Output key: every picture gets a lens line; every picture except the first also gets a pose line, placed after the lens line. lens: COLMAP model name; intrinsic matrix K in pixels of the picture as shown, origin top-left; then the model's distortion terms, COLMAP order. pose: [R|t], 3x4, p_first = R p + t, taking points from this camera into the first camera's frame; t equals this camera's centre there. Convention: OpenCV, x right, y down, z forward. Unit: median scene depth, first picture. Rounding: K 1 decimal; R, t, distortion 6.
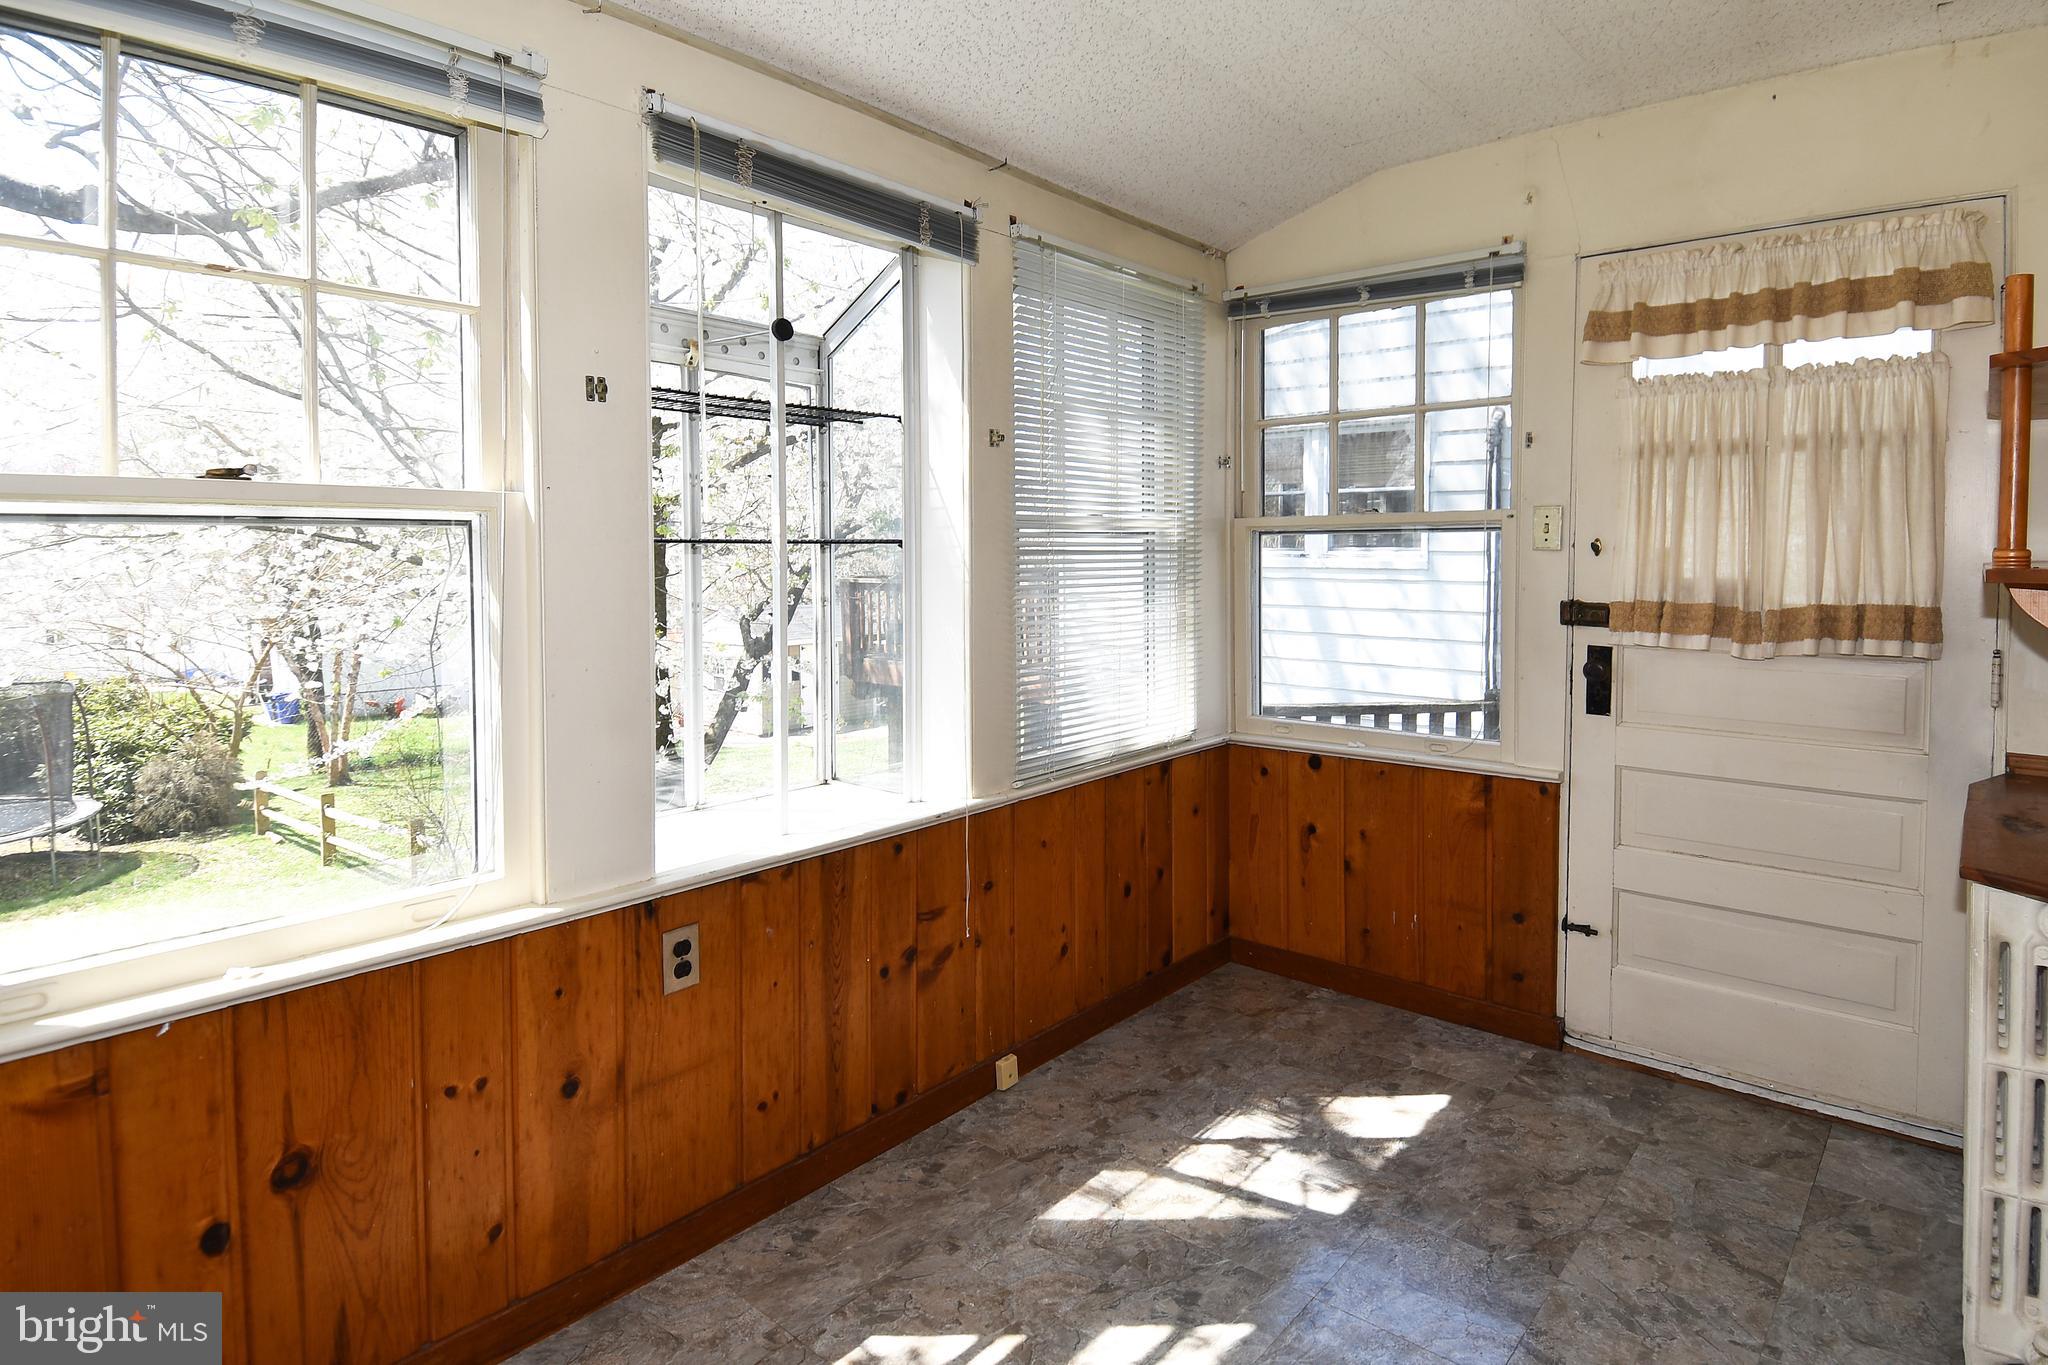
lens RADIAL K [[1072.4, 0, 1006.9], [0, 1072.4, 614.7], [0, 0, 1]] dist [0.034870, -0.007004]
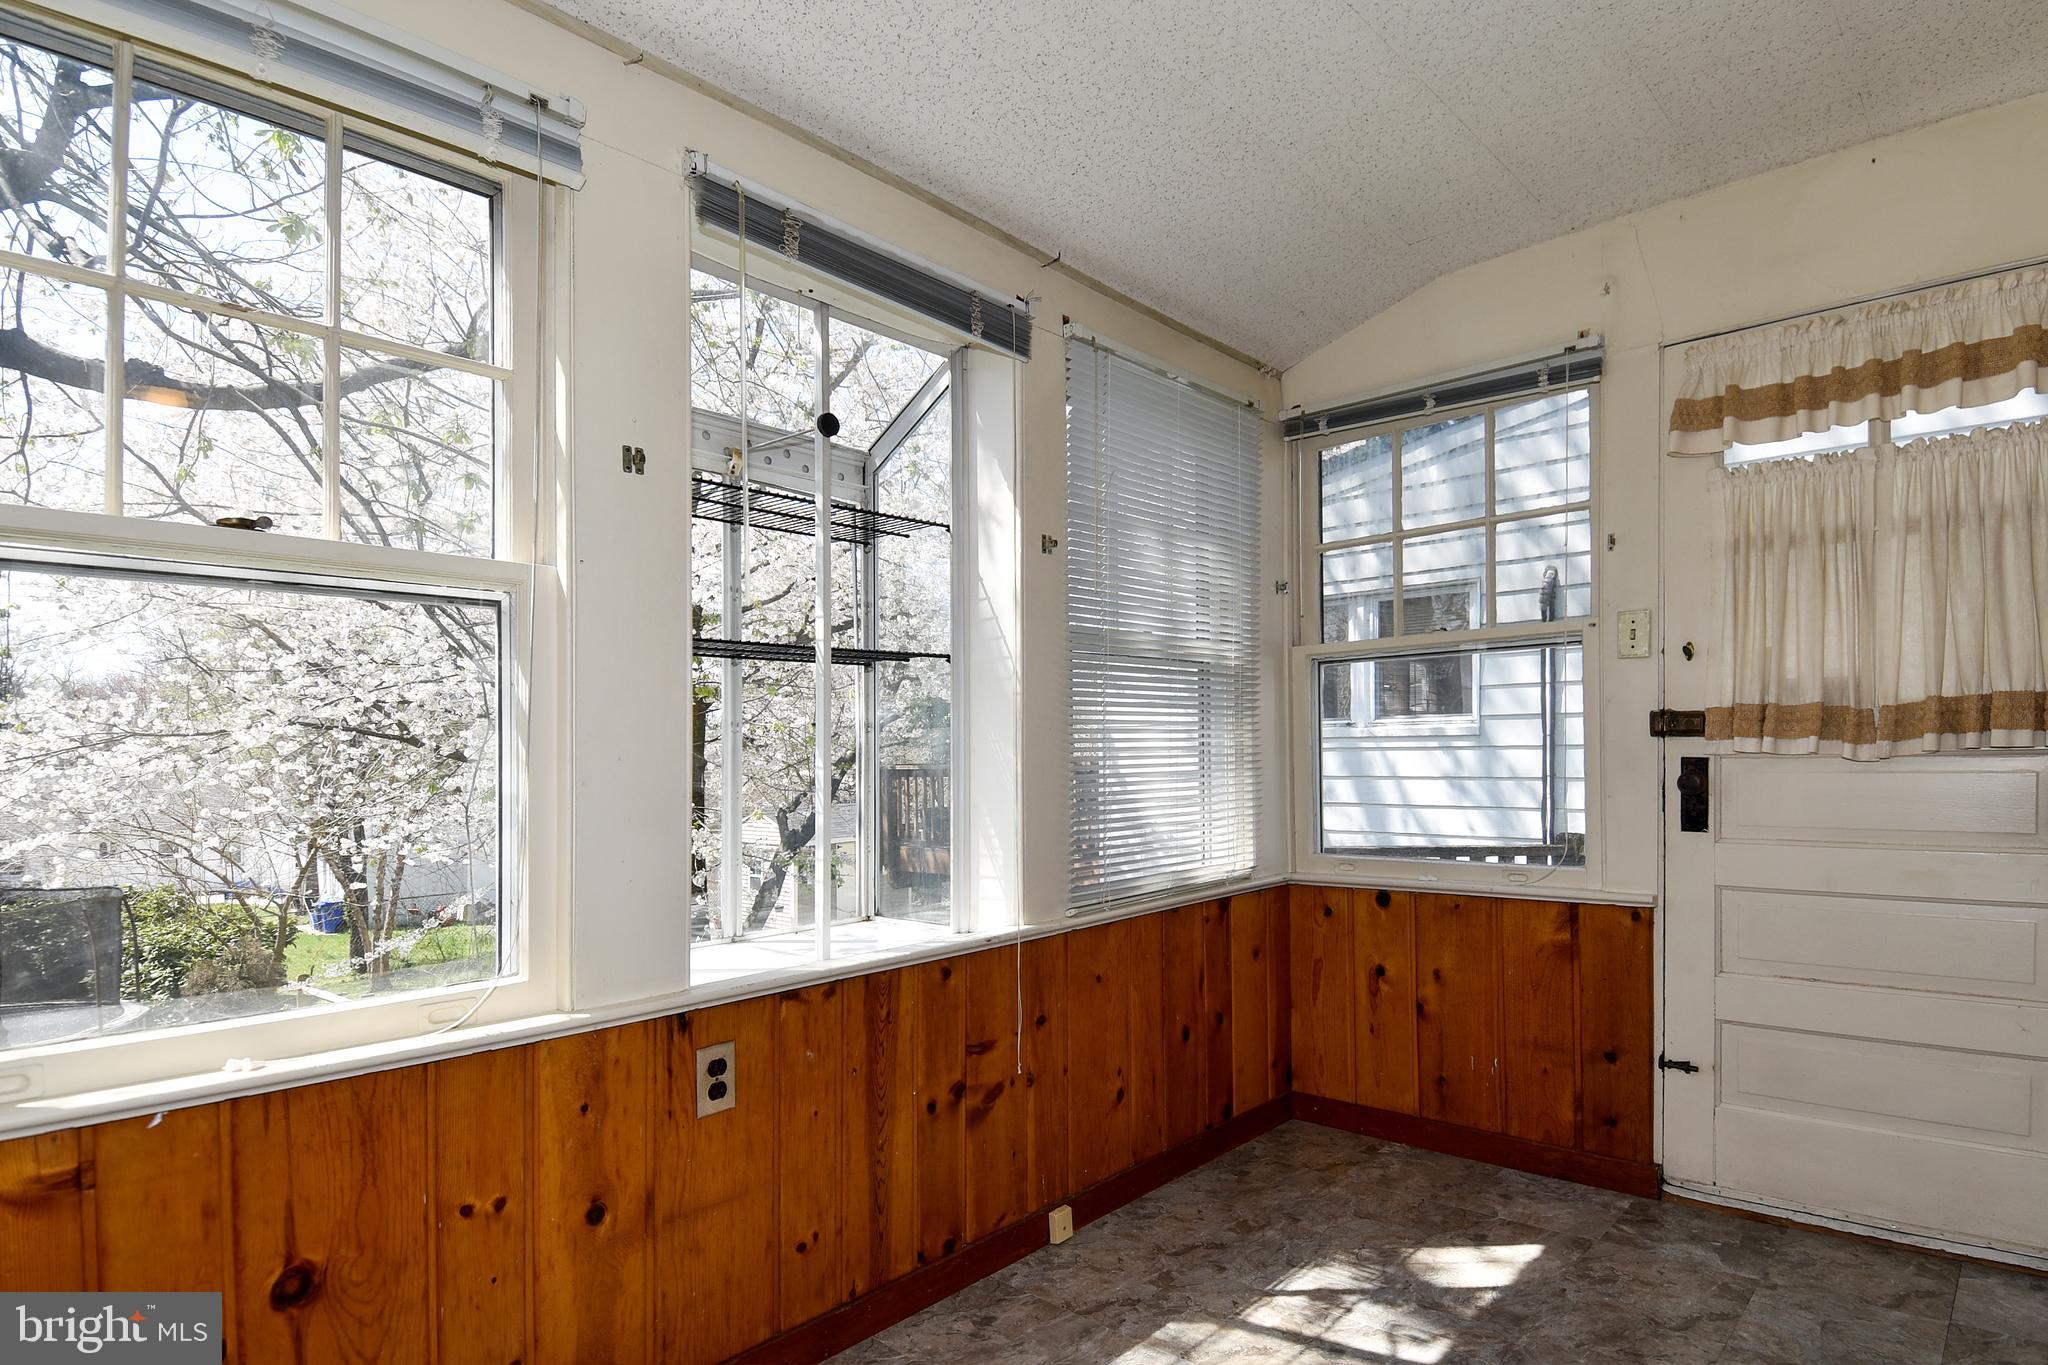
lens RADIAL K [[1079.7, 0, 1024.9], [0, 1079.7, 763.3], [0, 0, 1]] dist [0.014723, -0.002210]
pose [[0.999898, -0.002828, -0.013992, -0.020133], [0.002238, 0.999116, -0.041975, 0.076654], [0.014098, 0.041939, 0.999021, 0.056974]]
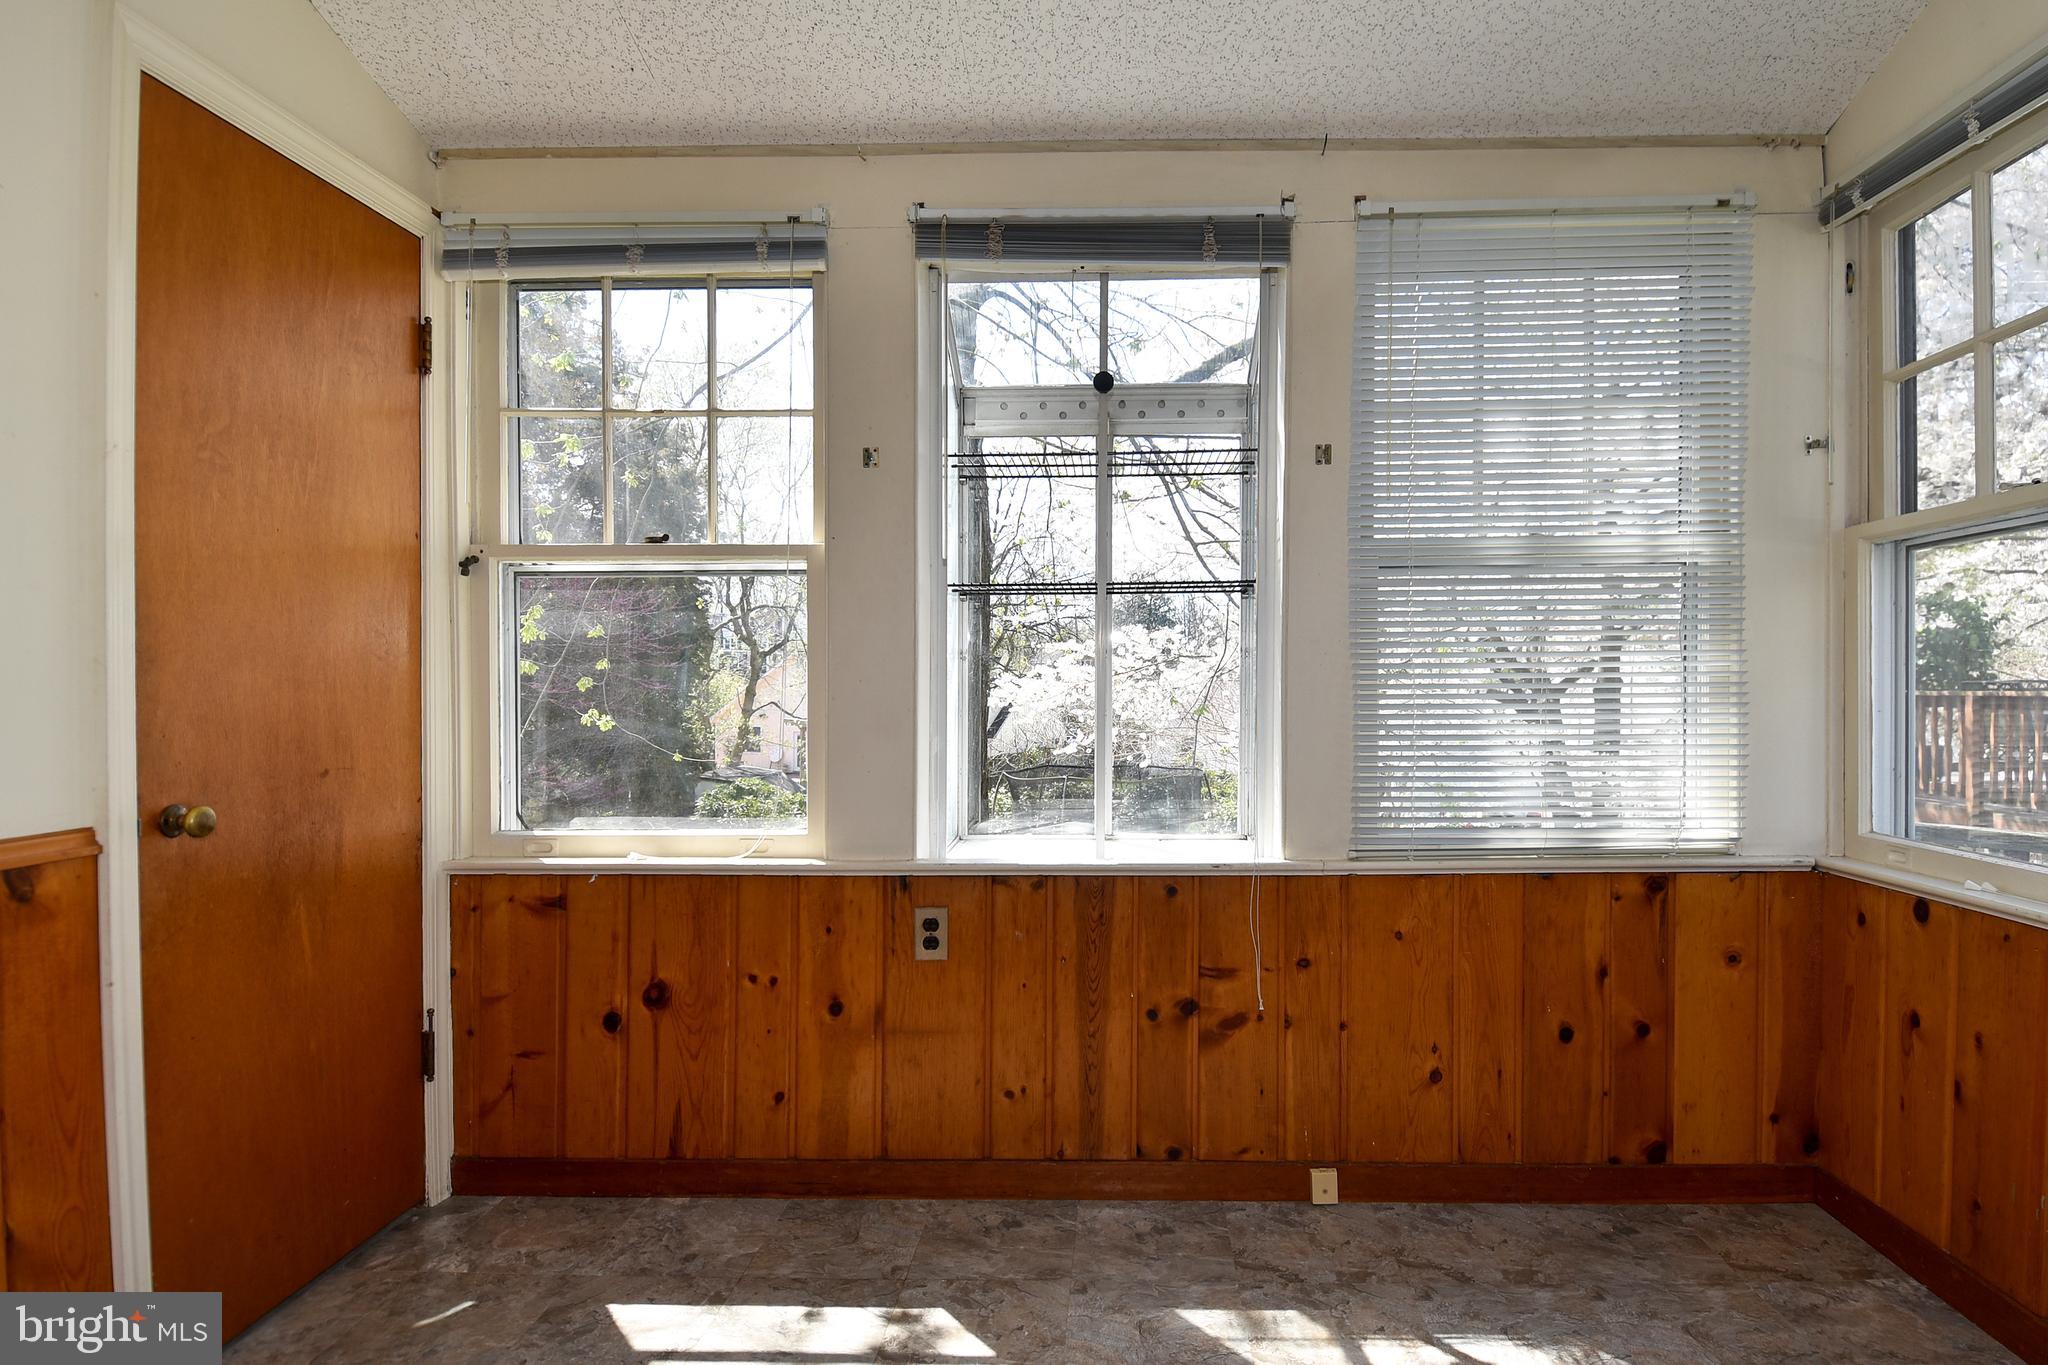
lens RADIAL K [[1098.7, 0, 1138.4], [0, 1098.7, 708.1], [0, 0, 1]] dist [0.029669, -0.023382]
pose [[0.656289, 0.024804, -0.754102, 0.633429], [-0.049645, 0.998713, -0.010355, 0.068038], [0.752875, 0.044233, 0.656676, 0.331685]]
